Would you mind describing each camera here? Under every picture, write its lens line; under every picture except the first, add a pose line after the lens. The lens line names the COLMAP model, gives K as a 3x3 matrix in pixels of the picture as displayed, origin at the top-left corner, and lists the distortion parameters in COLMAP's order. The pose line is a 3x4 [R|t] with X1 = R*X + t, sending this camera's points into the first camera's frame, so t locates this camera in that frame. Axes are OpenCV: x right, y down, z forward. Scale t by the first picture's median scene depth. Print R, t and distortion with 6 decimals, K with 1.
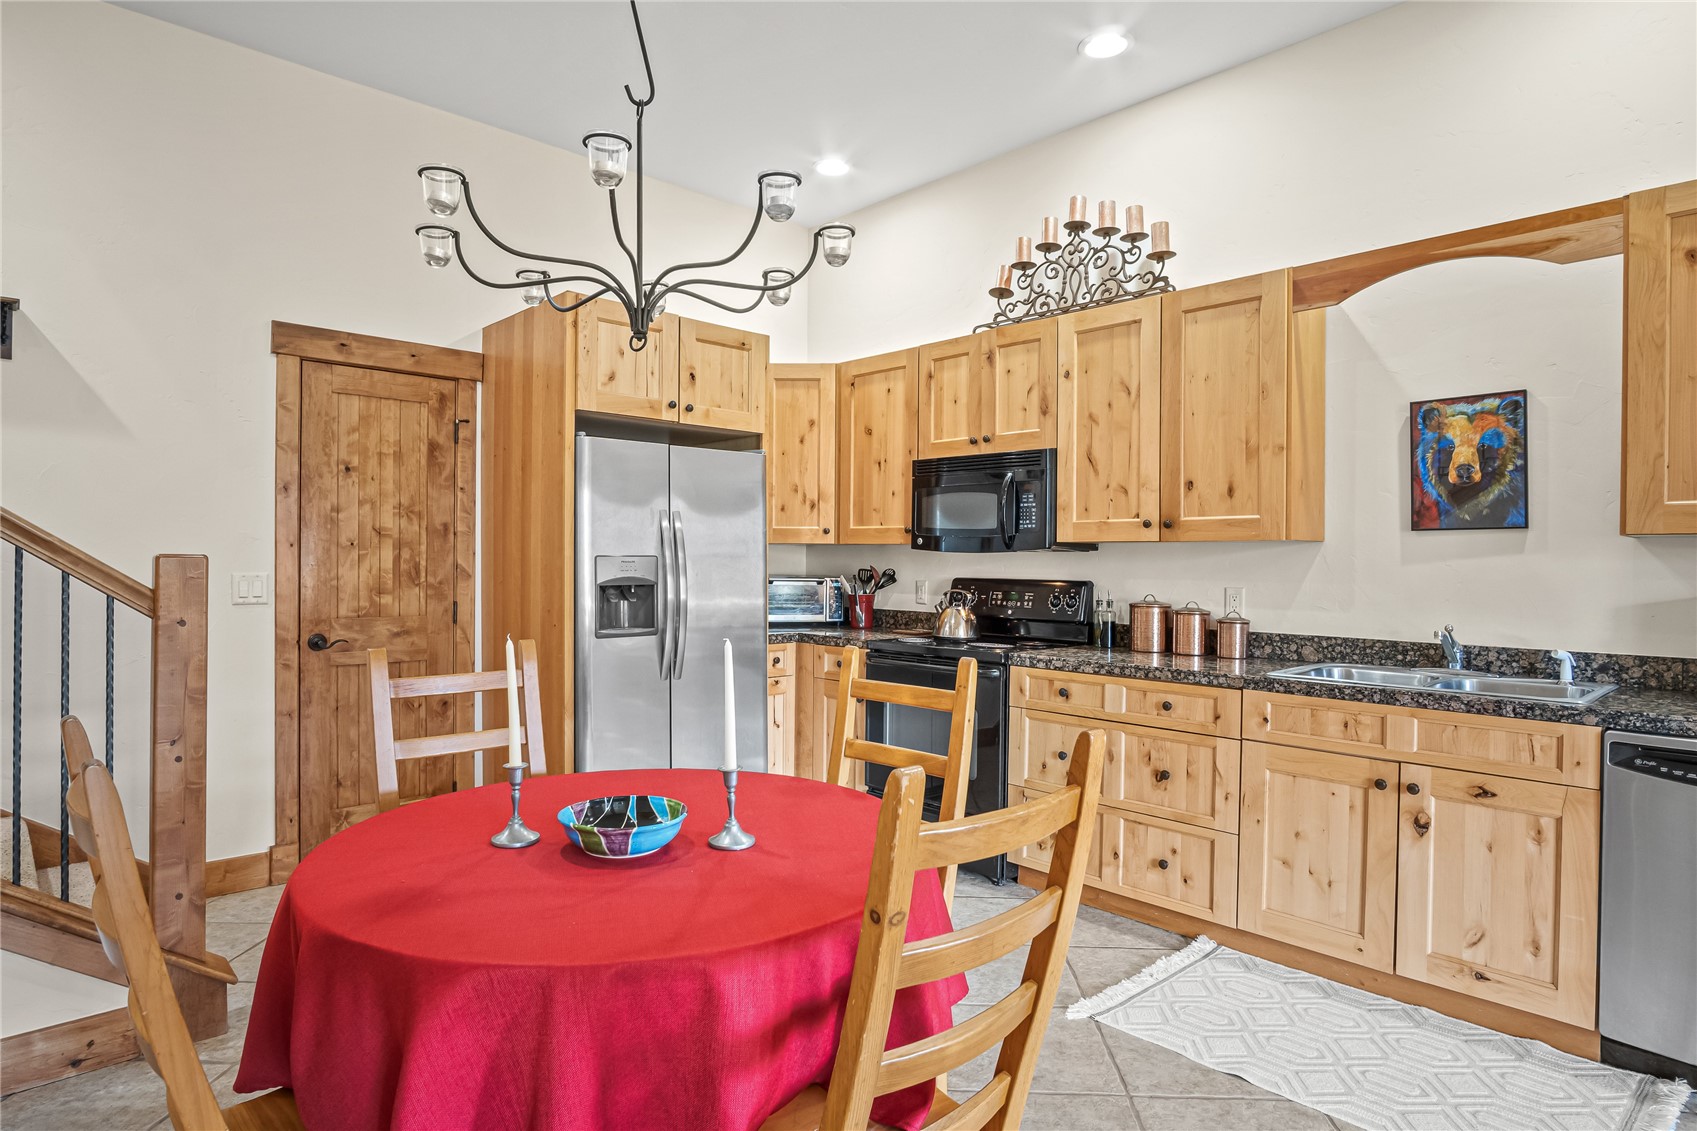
lens RADIAL K [[926.5, 0, 848.3], [0, 926.5, 564.9], [0, 0, 1]] dist [-0.030828, 0.008080]
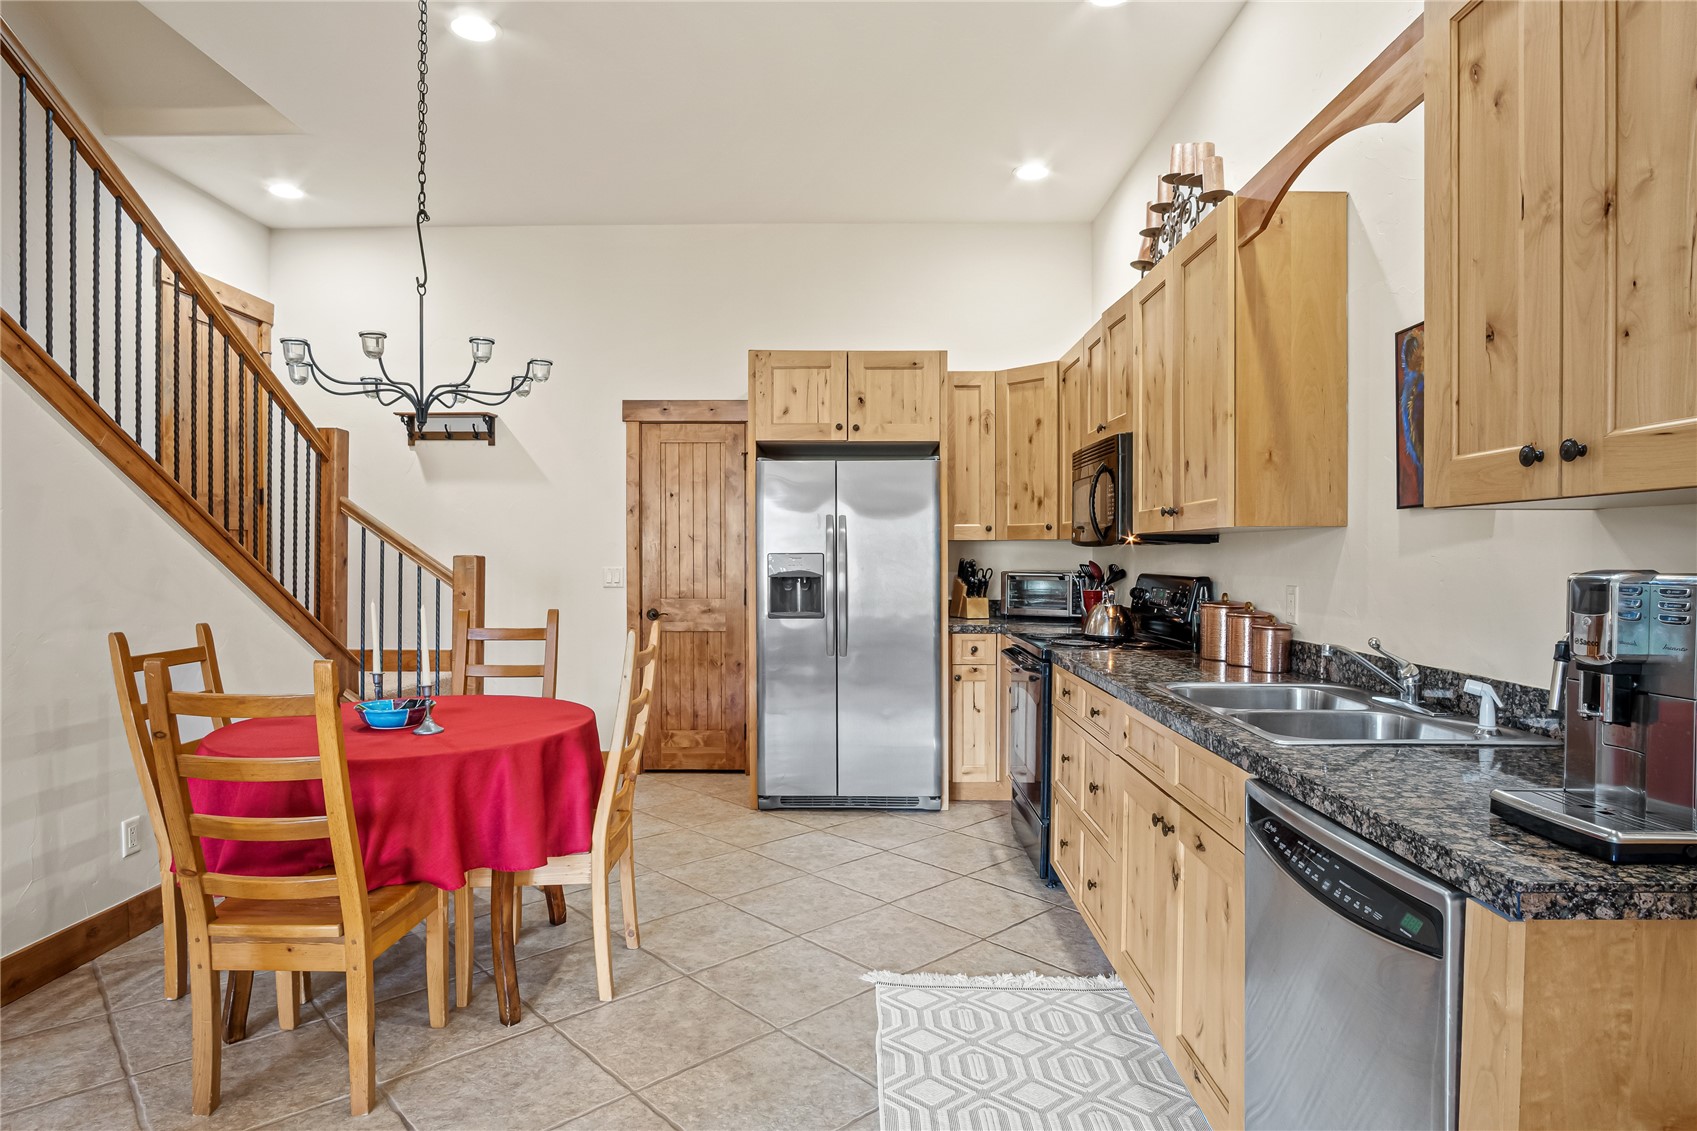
lens RADIAL K [[926.5, 0, 858.5], [0, 926.5, 568.2], [0, 0, 1]] dist [-0.030828, 0.008080]
pose [[0.730014, 0.001449, -0.683430, 0.681867], [0.002878, 0.999982, 0.005193, 0.003866], [0.683426, -0.005758, 0.729997, 0.148245]]
